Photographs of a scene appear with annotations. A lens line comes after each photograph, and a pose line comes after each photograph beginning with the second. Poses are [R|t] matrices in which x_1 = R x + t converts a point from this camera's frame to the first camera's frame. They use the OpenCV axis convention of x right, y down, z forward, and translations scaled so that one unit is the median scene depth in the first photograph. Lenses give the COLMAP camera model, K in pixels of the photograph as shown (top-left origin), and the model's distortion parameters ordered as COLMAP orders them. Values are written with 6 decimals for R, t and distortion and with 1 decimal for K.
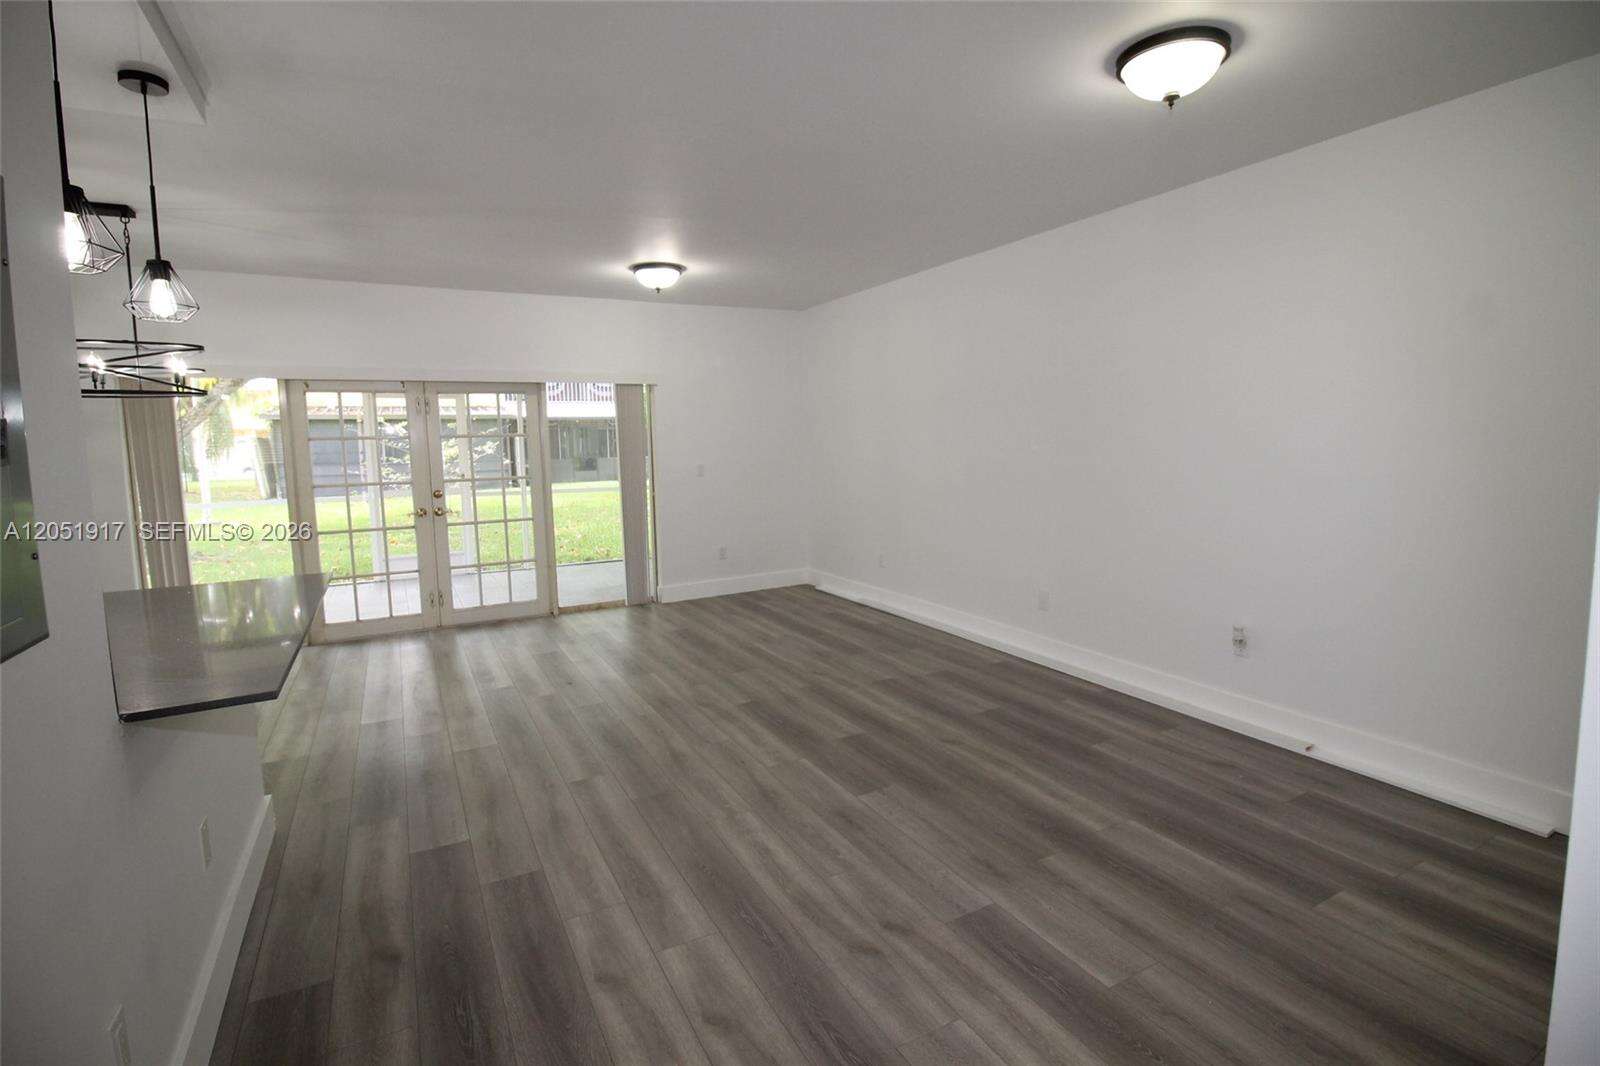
lens RADIAL K [[757.8, 0, 806.2], [0, 757.8, 509.8], [0, 0, 1]] dist [0.001132, -0.000151]
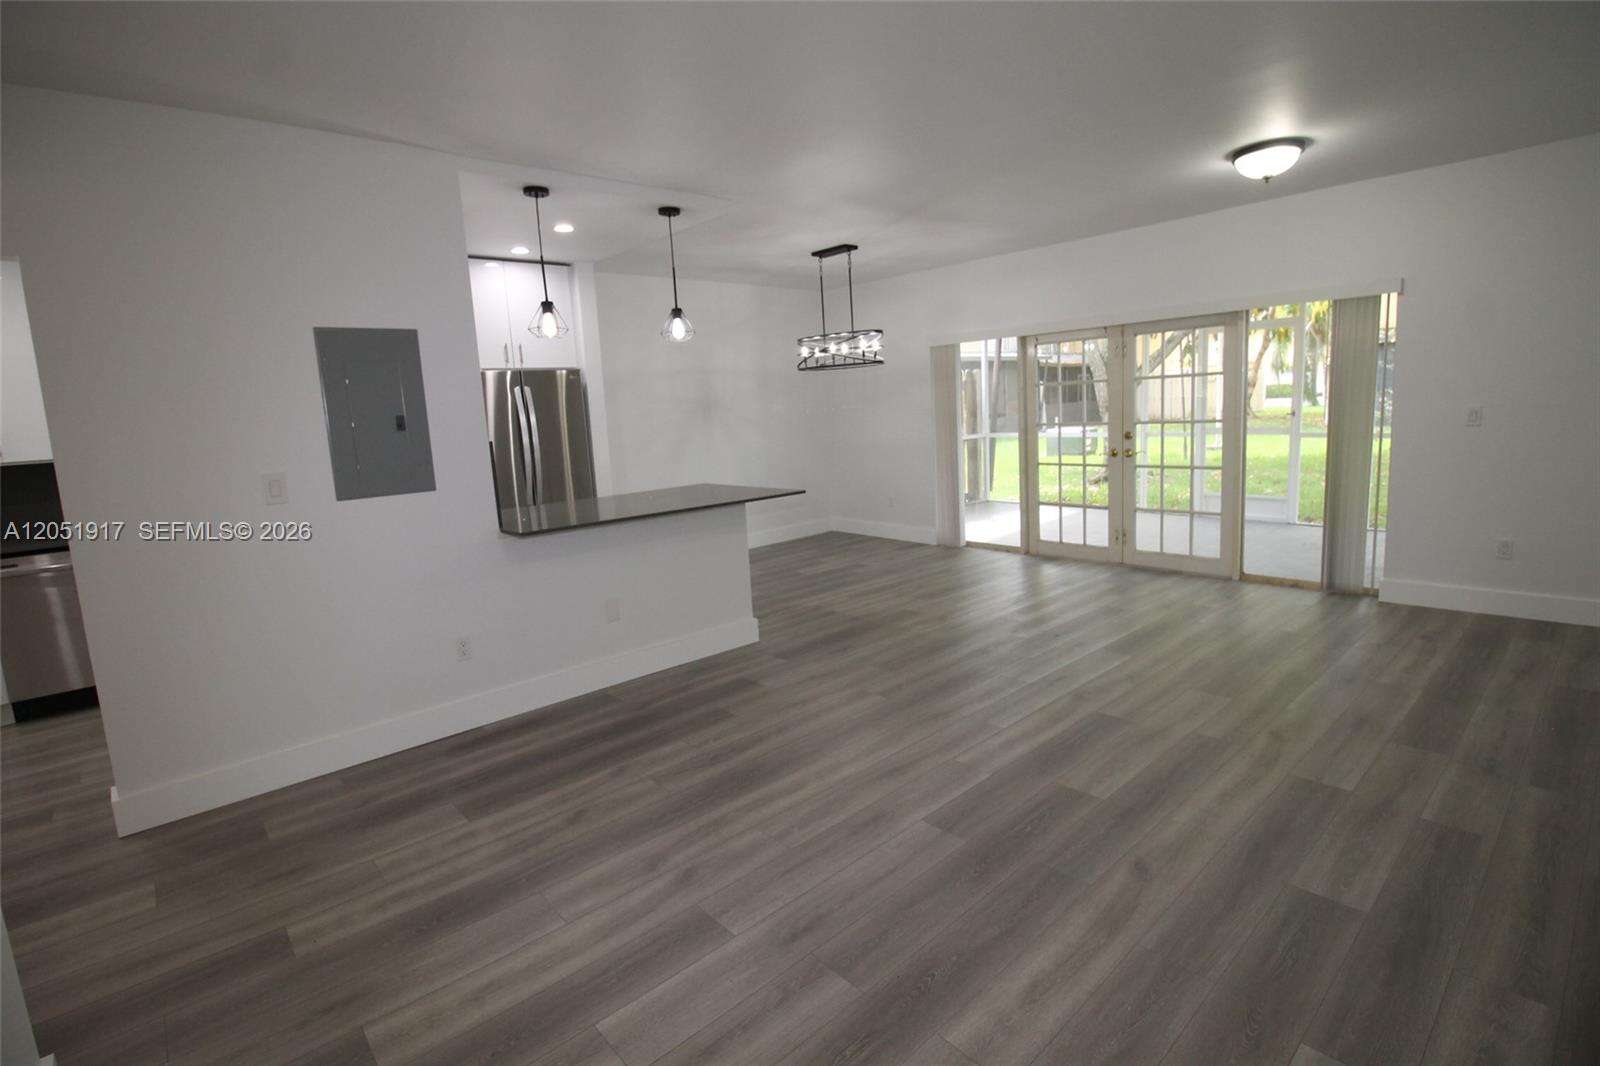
lens RADIAL K [[757.8, 0, 806.2], [0, 757.8, 509.8], [0, 0, 1]] dist [0.001132, -0.000151]
pose [[0.233190, 0.144238, -0.961675, 0.589383], [-0.045085, 0.989478, 0.137476, -0.060787], [0.971386, 0.011299, 0.237239, 0.479491]]
